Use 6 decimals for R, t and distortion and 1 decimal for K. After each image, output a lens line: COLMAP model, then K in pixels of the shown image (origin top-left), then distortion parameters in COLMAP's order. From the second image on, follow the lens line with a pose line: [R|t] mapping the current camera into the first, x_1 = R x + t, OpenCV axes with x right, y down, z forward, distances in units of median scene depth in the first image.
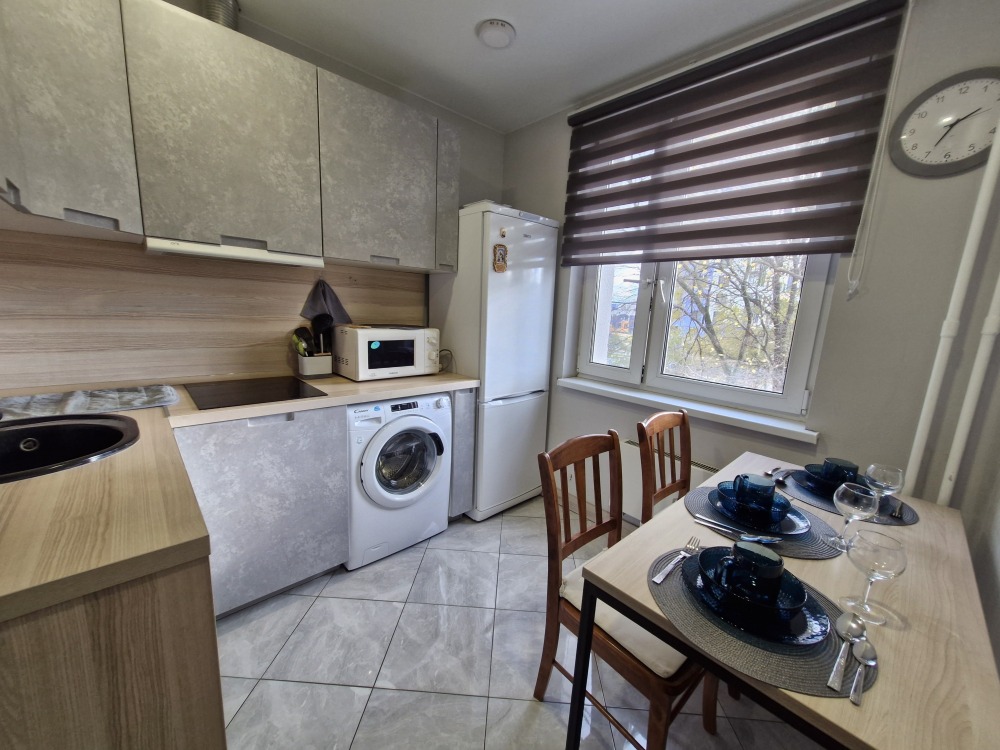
lens RADIAL K [[394.5, 0, 498.7], [0, 394.5, 377.6], [0, 0, 1]] dist [0.003677, -0.000699]
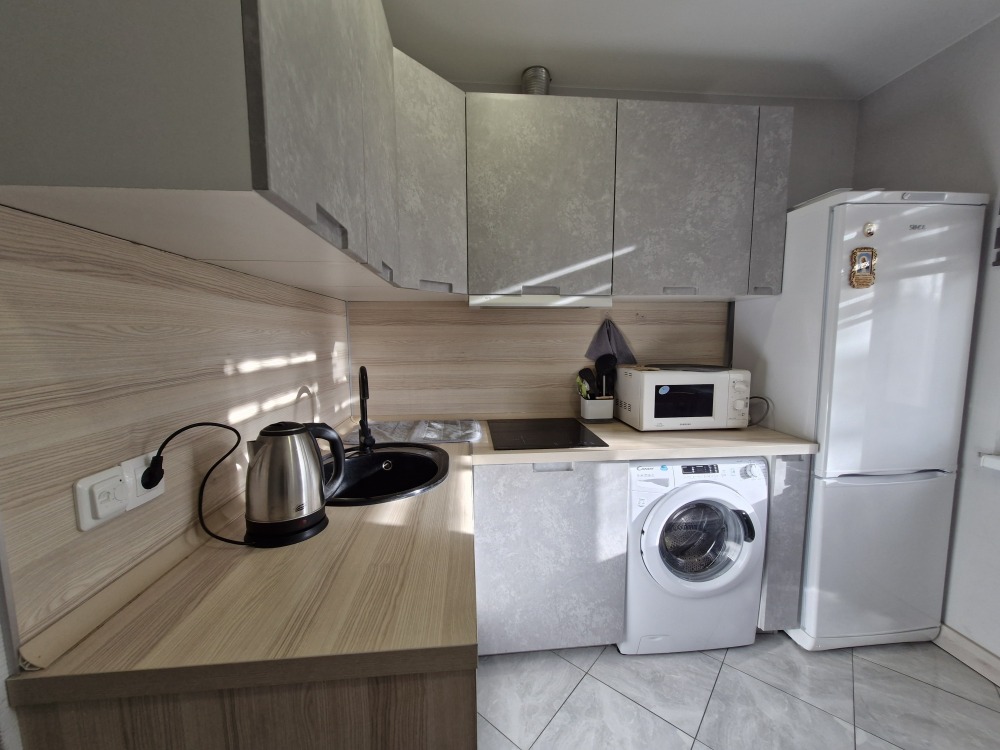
lens RADIAL K [[394.5, 0, 498.7], [0, 394.5, 377.6], [0, 0, 1]] dist [0.003677, -0.000699]
pose [[0.785339, 0.016856, -0.618836, -0.076634], [-0.068289, 0.995887, -0.059538, -0.039468], [0.615287, 0.089017, 0.783261, 0.127688]]
